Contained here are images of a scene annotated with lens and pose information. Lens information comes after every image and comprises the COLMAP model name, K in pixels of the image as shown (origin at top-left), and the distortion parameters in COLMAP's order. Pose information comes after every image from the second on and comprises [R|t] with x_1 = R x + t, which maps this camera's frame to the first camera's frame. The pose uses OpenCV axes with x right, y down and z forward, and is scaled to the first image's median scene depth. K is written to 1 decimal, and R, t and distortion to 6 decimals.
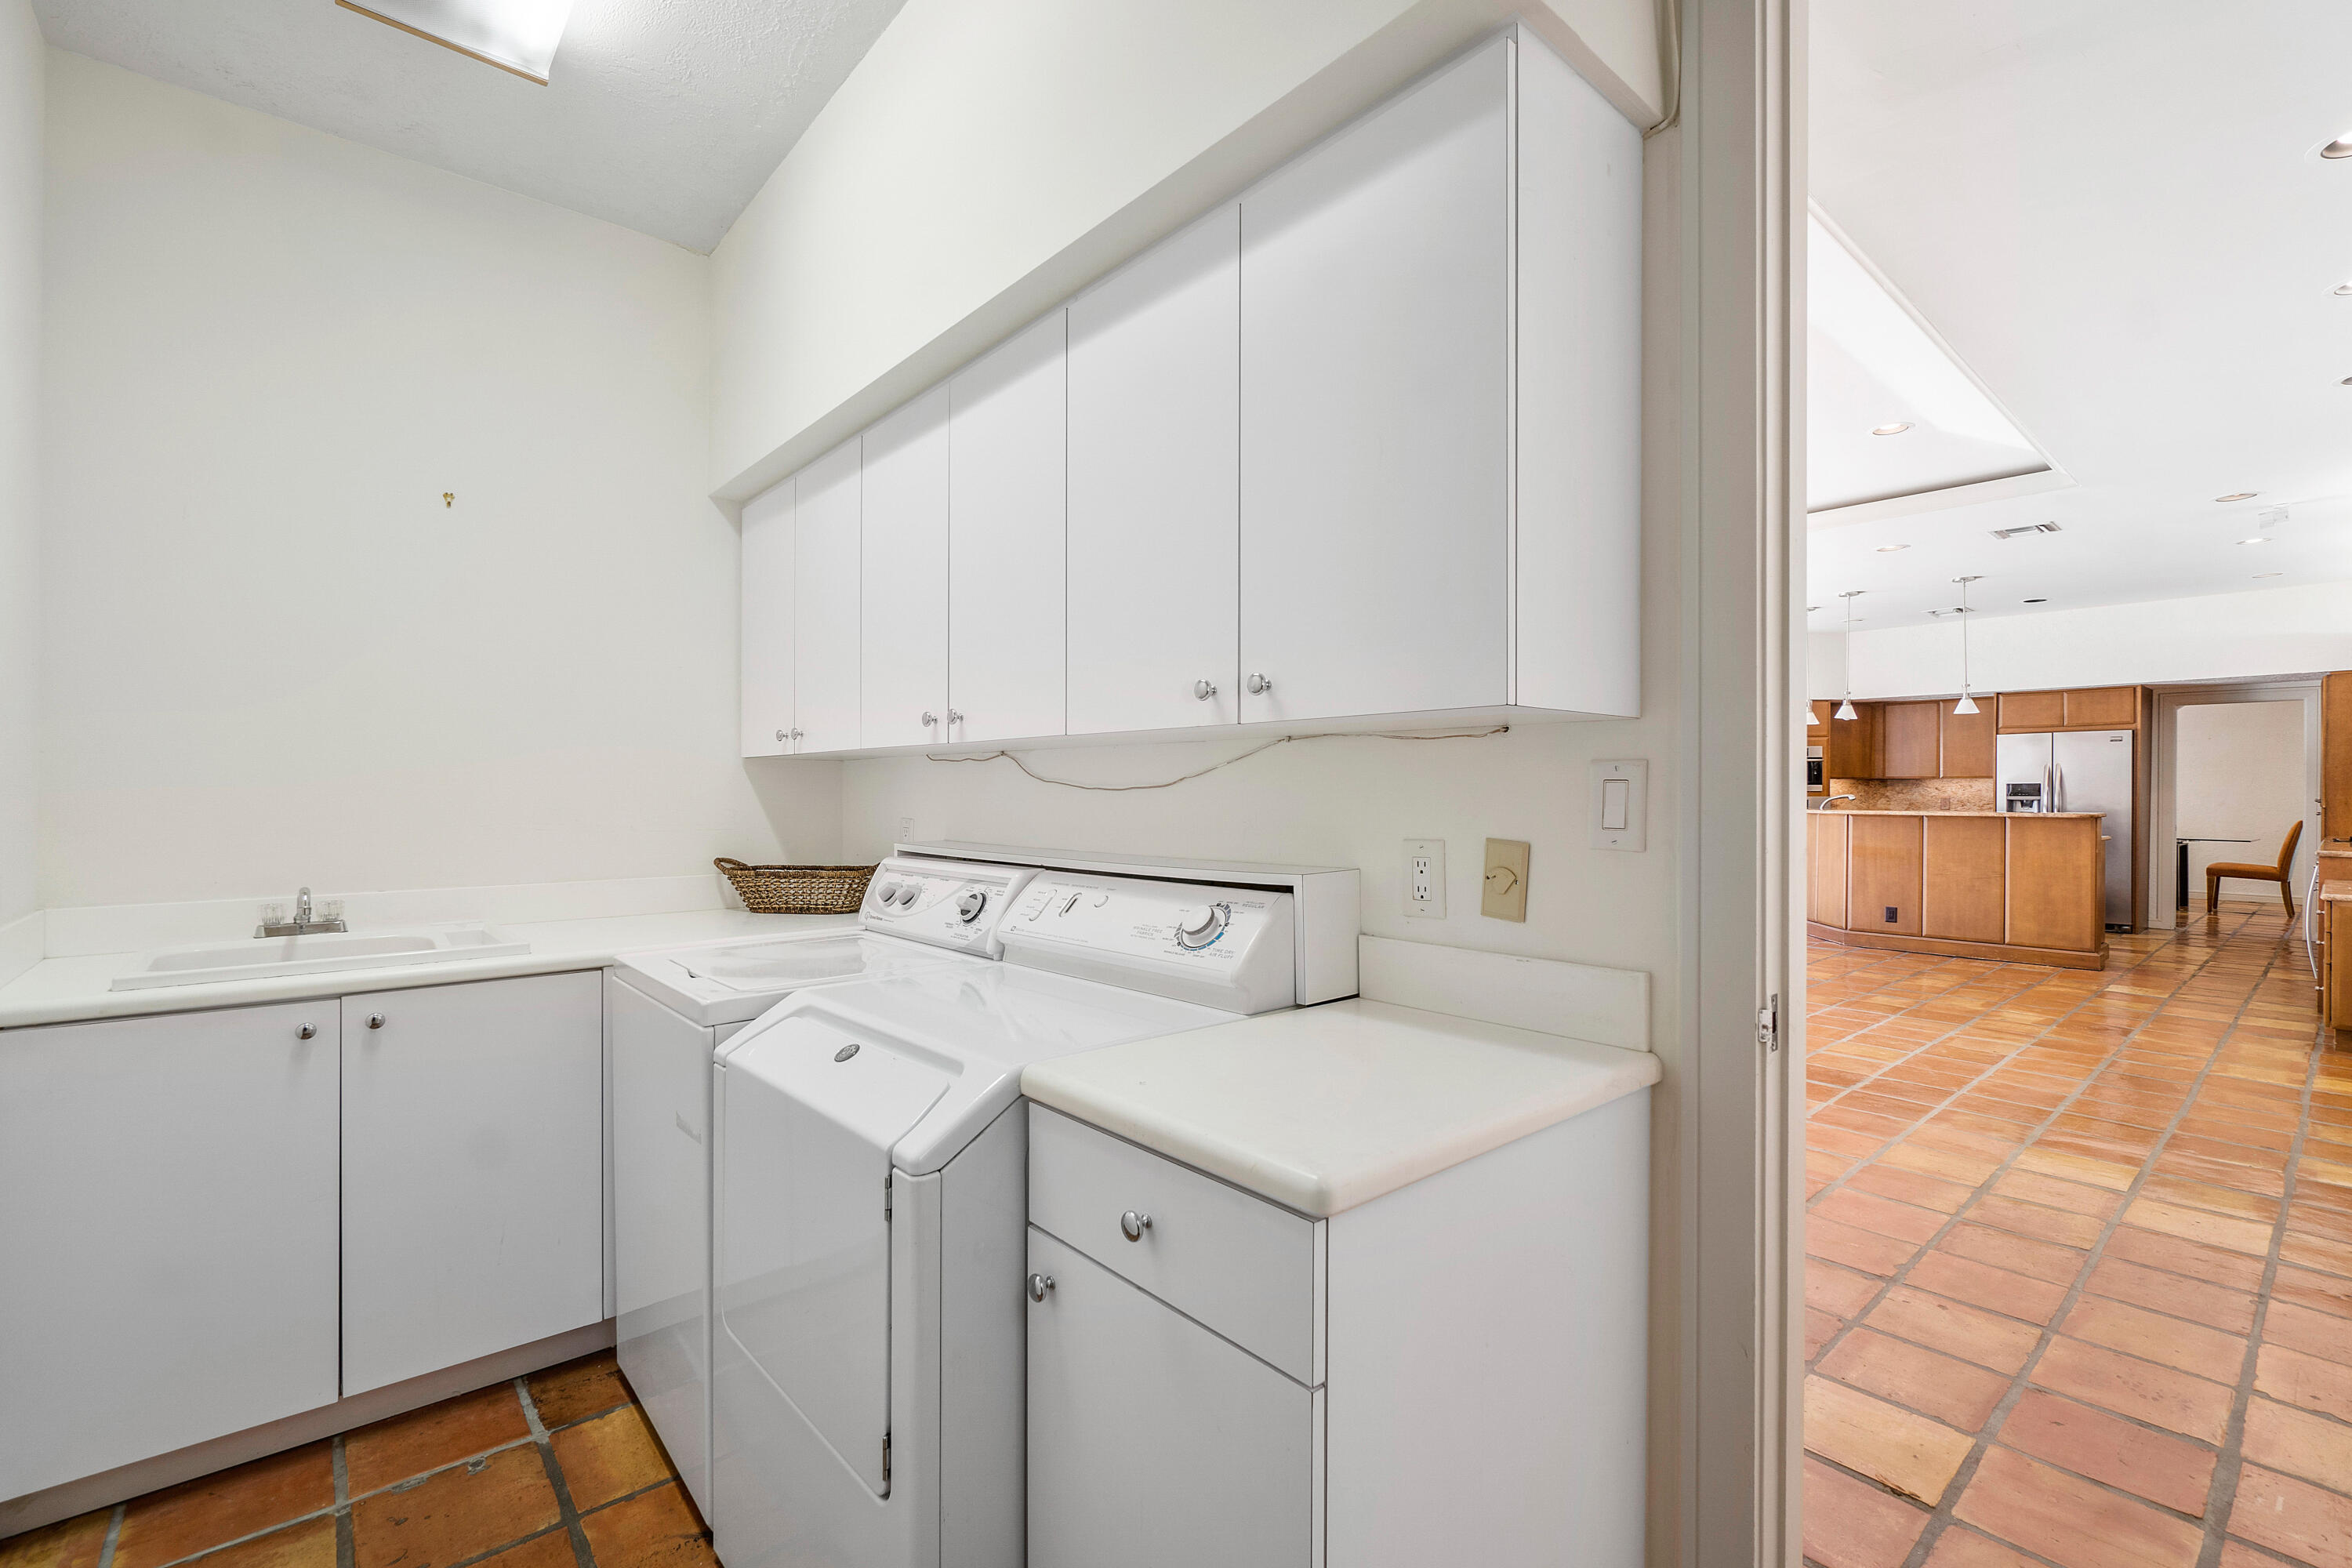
lens RADIAL K [[1023.2, 0, 1159.2], [0, 1023.2, 794.8], [0, 0, 1]] dist [0.000851, 0.000248]
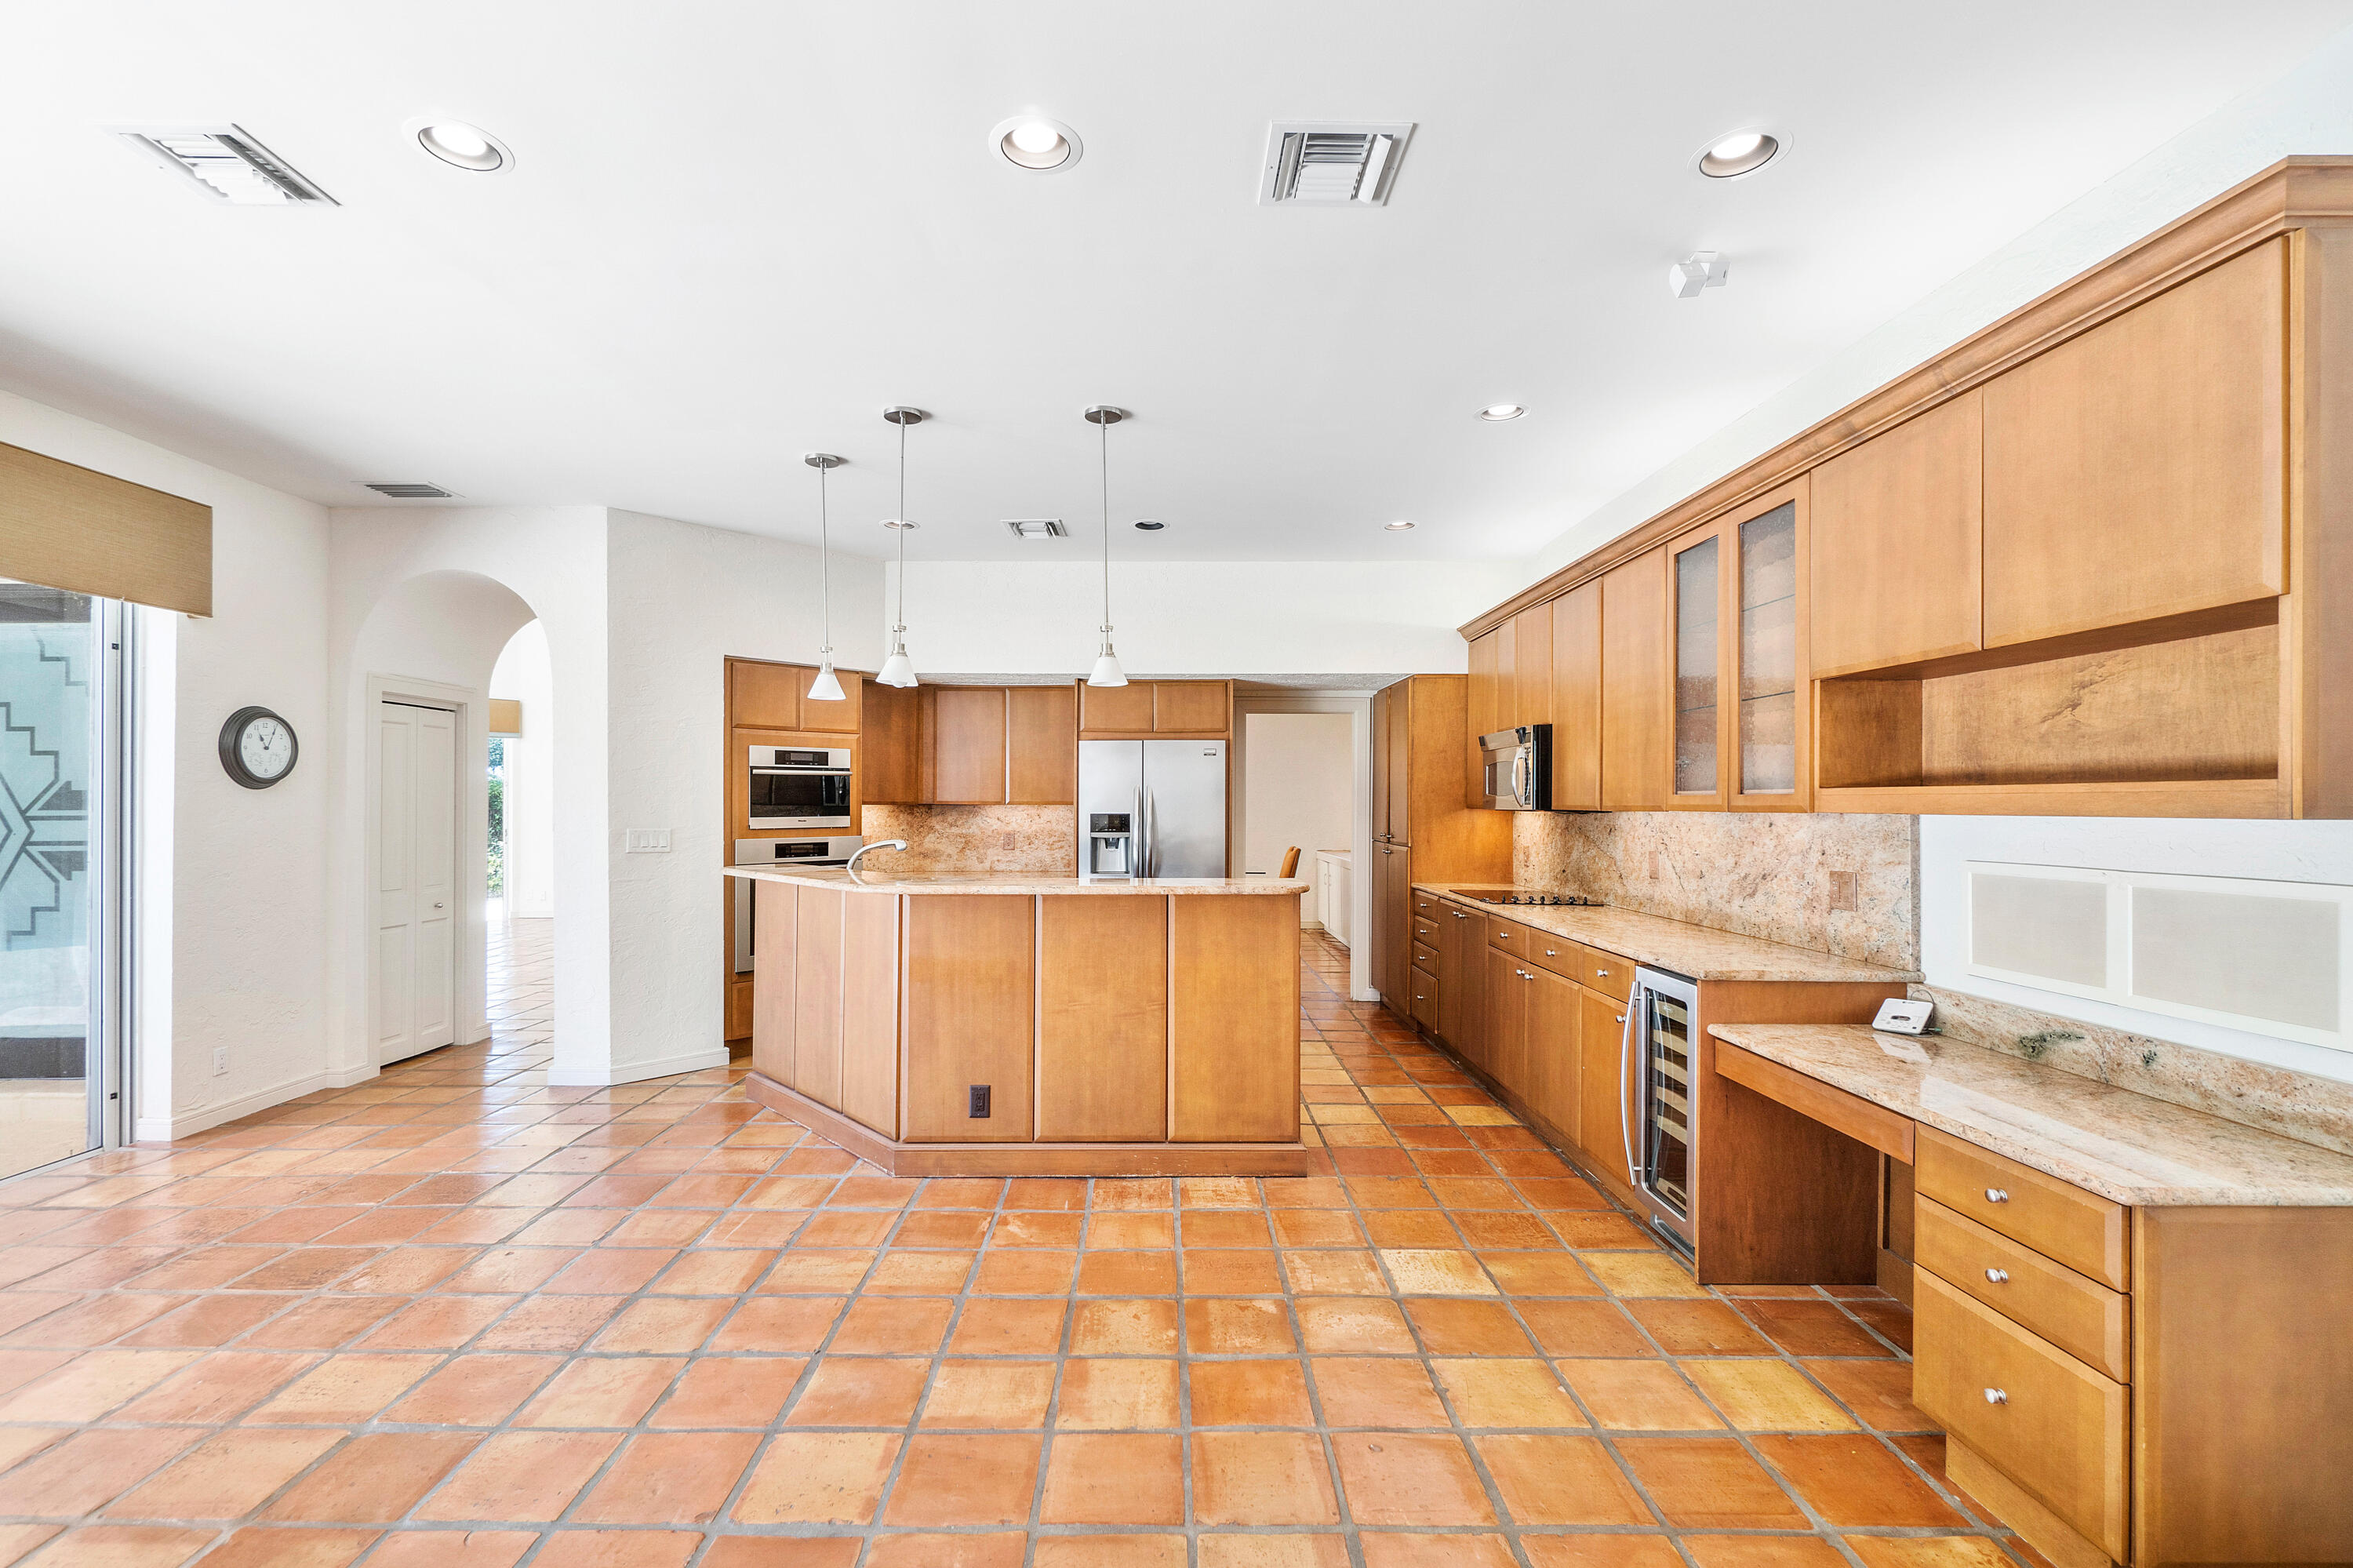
lens RADIAL K [[1023.7, 0, 1159.7], [0, 1023.7, 794.8], [0, 0, 1]] dist [0.000851, 0.000248]
pose [[0.643971, 0.003872, 0.765040, 0.359453], [0.004141, 0.999955, -0.008546, -0.018341], [-0.765038, 0.008671, 0.643926, 0.558410]]
